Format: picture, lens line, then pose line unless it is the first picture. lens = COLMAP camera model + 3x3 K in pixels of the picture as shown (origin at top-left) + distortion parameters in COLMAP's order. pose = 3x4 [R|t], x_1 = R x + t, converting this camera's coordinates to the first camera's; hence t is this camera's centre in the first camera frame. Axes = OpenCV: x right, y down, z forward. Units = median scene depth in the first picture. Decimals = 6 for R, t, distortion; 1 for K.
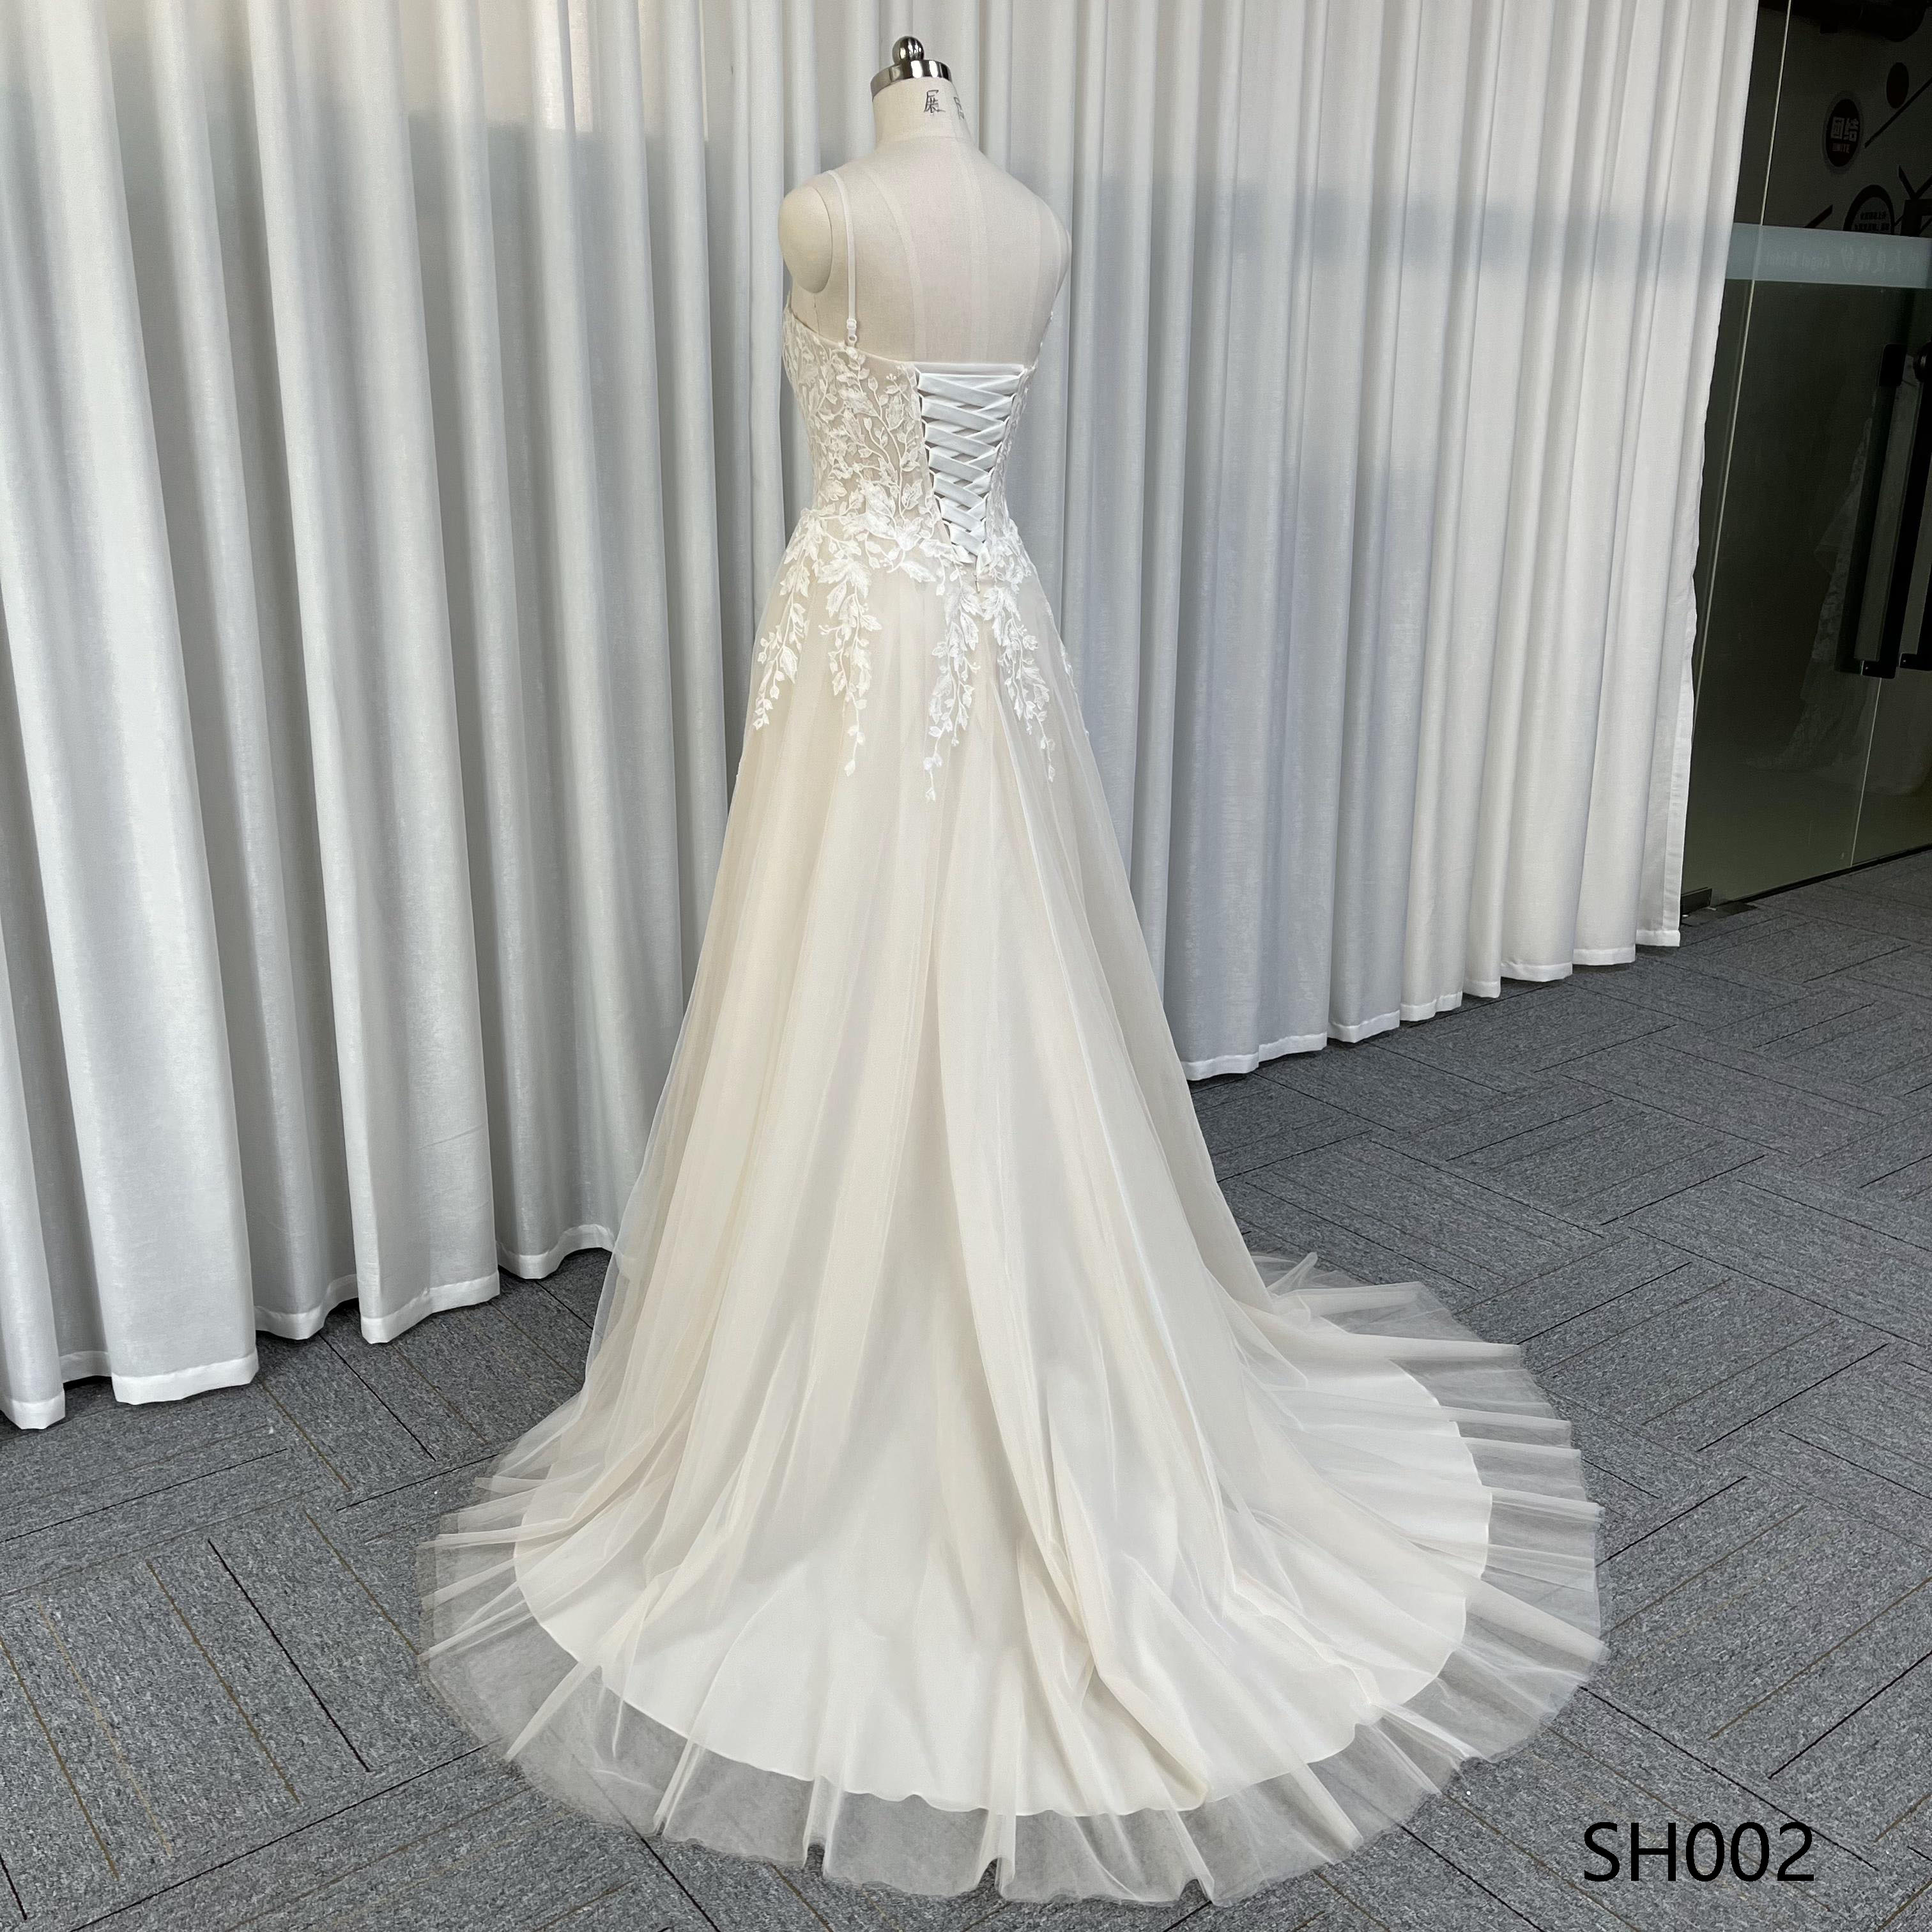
lens RADIAL K [[1991.1, 0, 994.3], [0, 1991.1, 979.8], [0, 0, 1]] dist [0.034547, 0.000000]
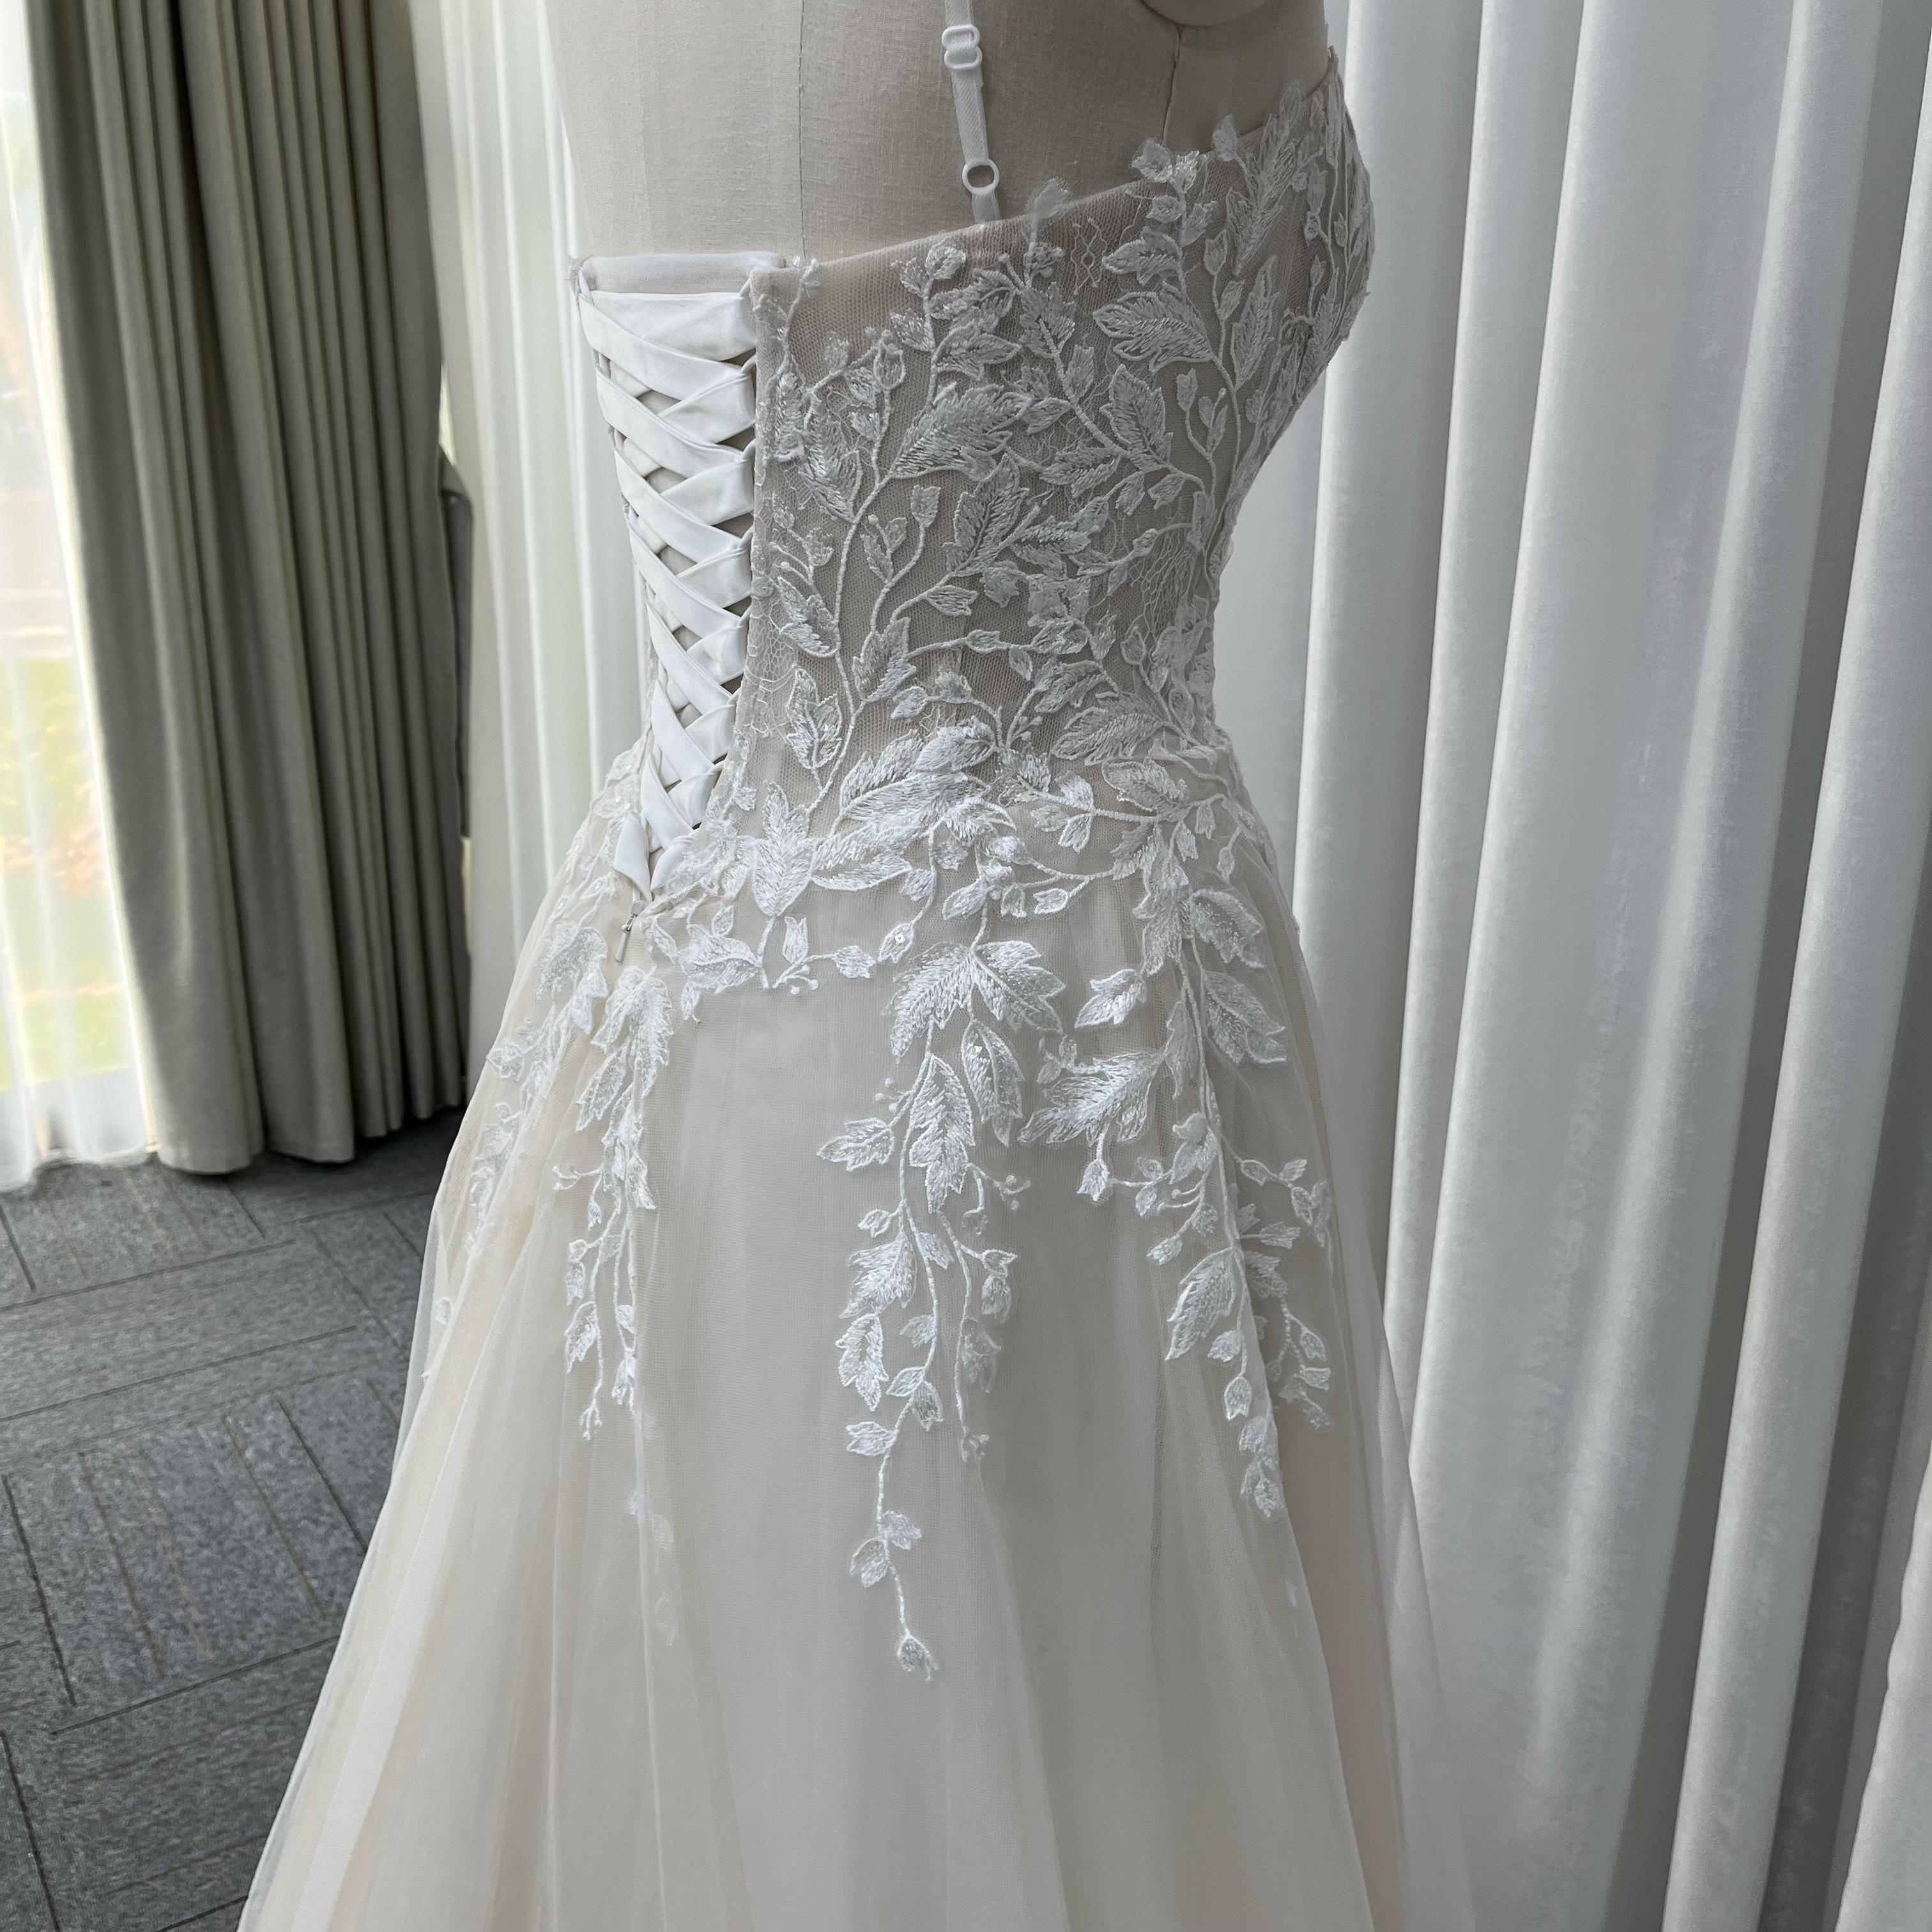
lens RADIAL K [[1991.1, 0, 969.2], [0, 1991.1, 954.8], [0, 0, 1]] dist [0.034547, 0.000000]
pose [[-0.114296, 0.282518, -0.952429, 0.298319], [-0.316637, 0.898352, 0.304475, -0.315685], [0.941636, 0.336374, -0.013222, 1.068013]]
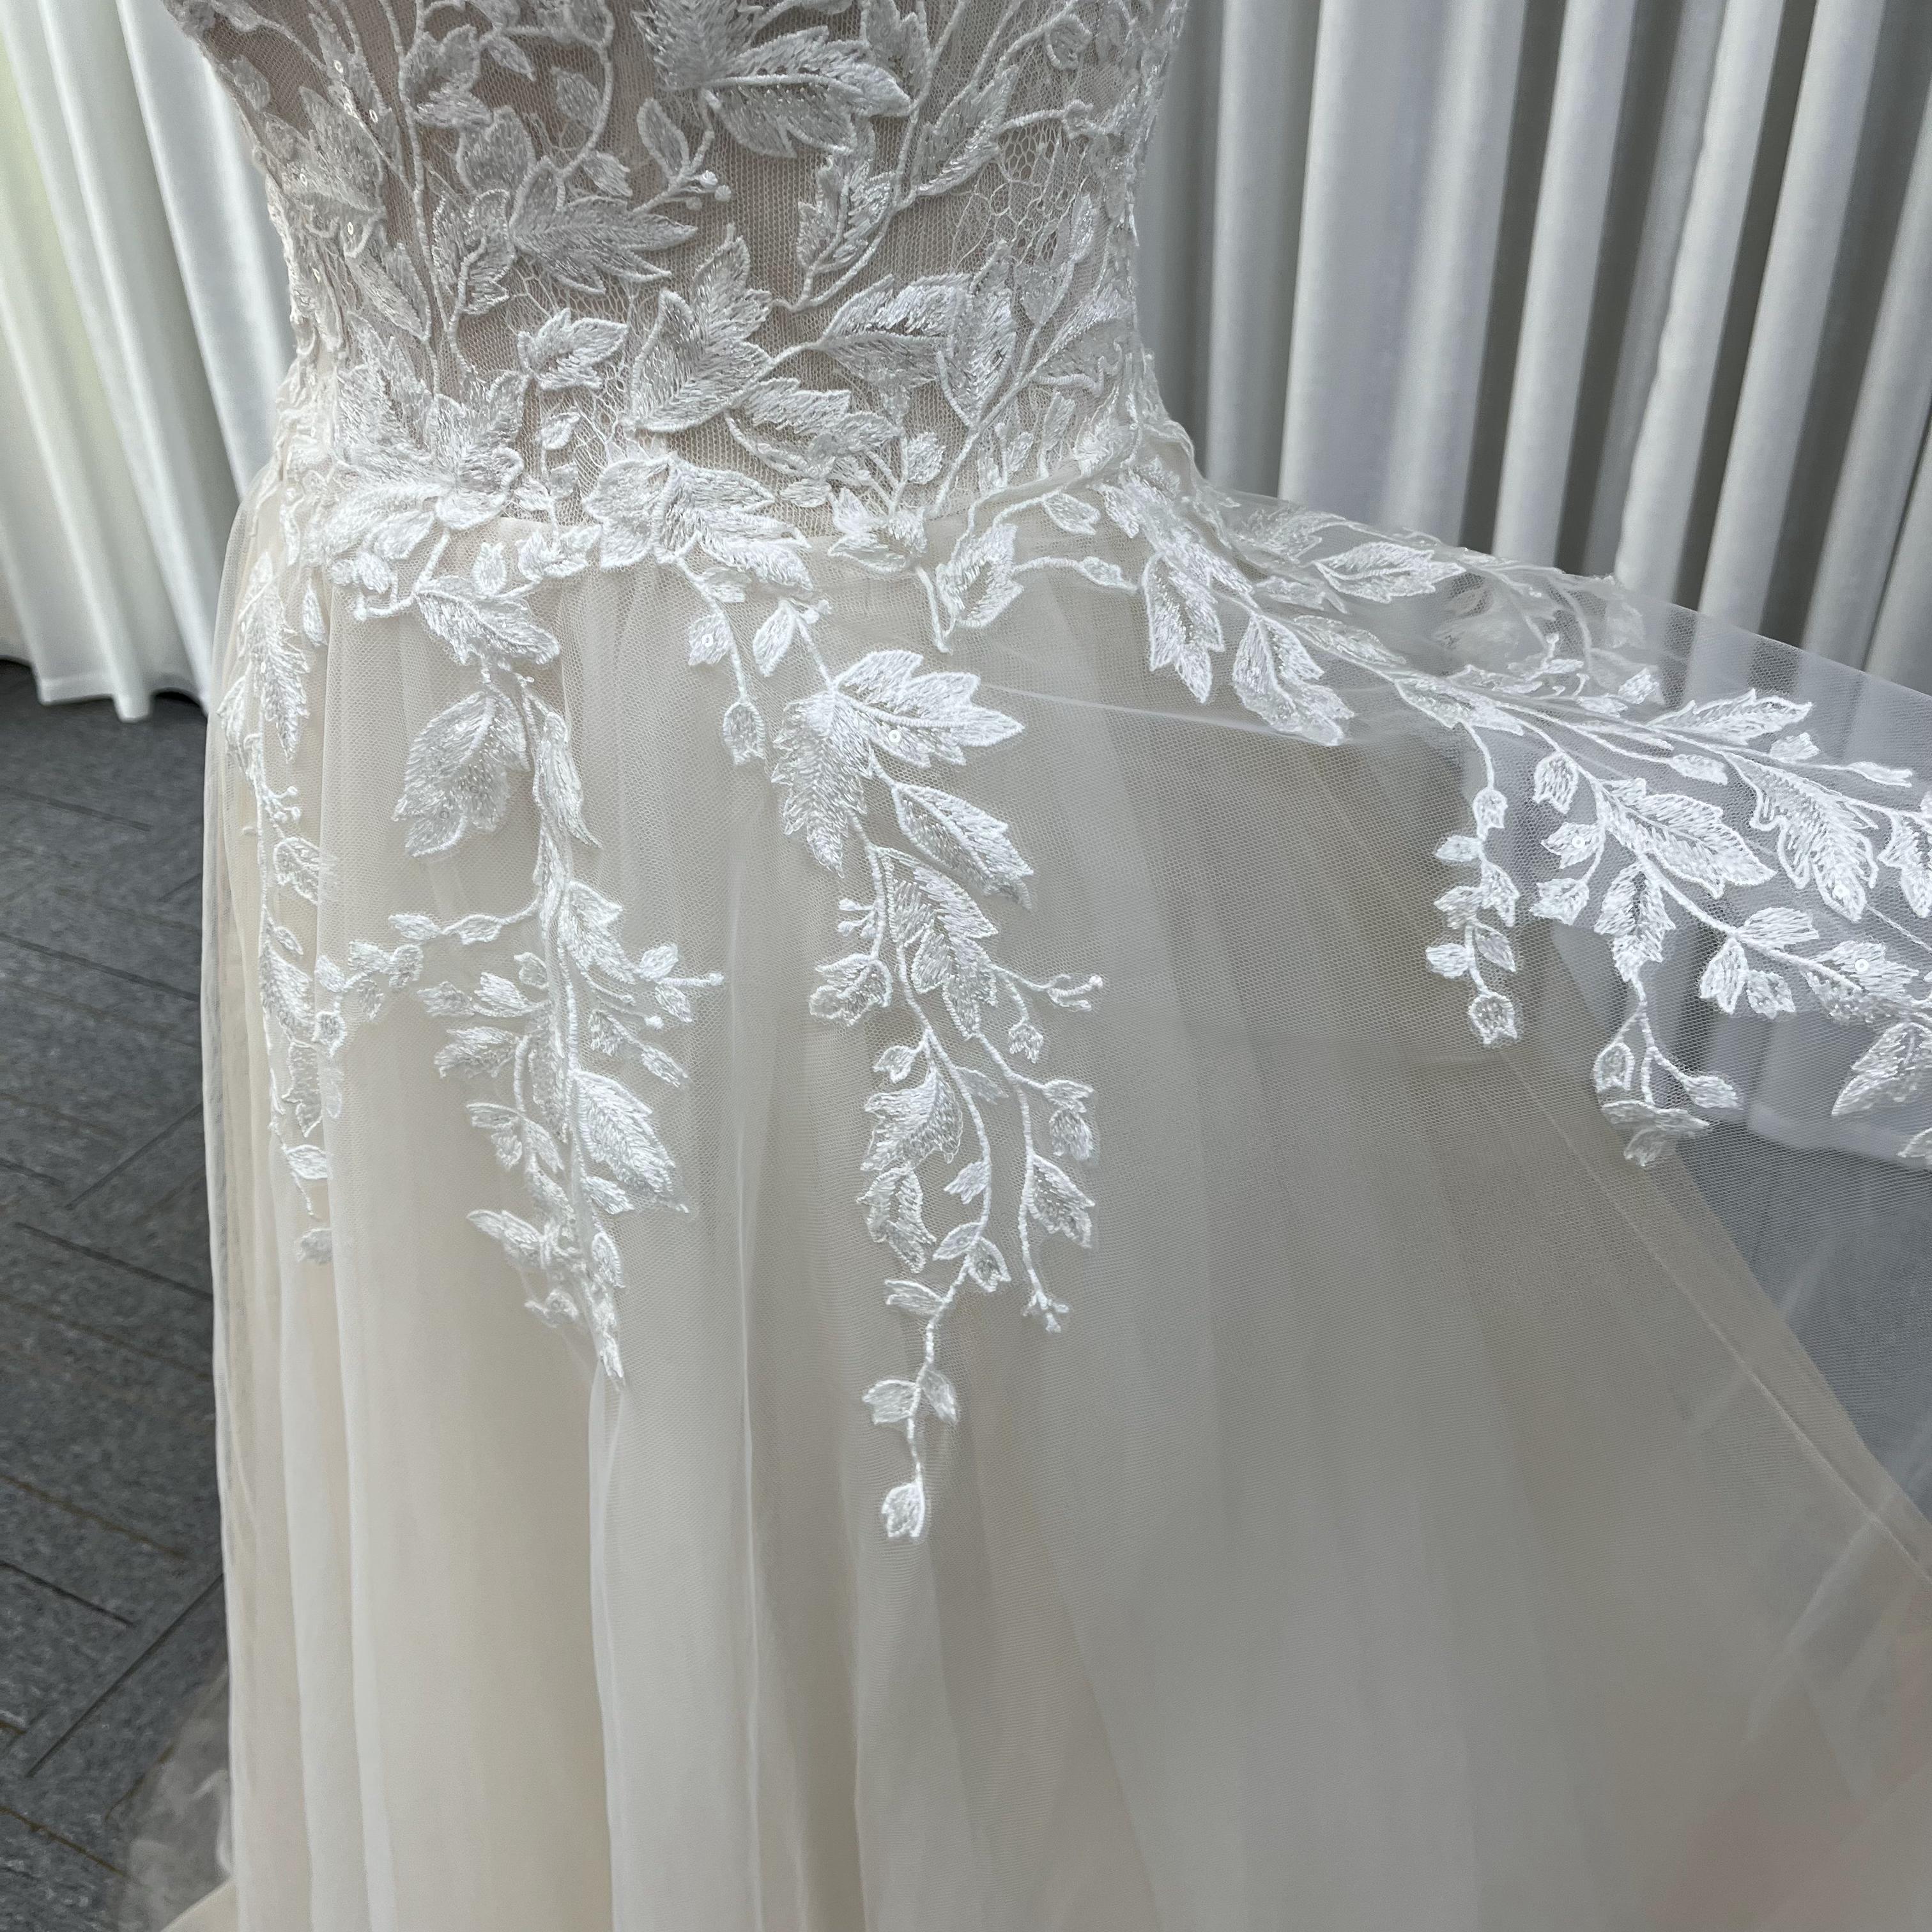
lens RADIAL K [[1991.1, 0, 978.0], [0, 1991.1, 976.2], [0, 0, 1]] dist [0.034547, 0.000000]
pose [[0.418711, 0.487687, -0.766056, 0.441040], [-0.257299, 0.872706, 0.414948, -0.207833], [0.870906, 0.023362, 0.490893, 0.707536]]
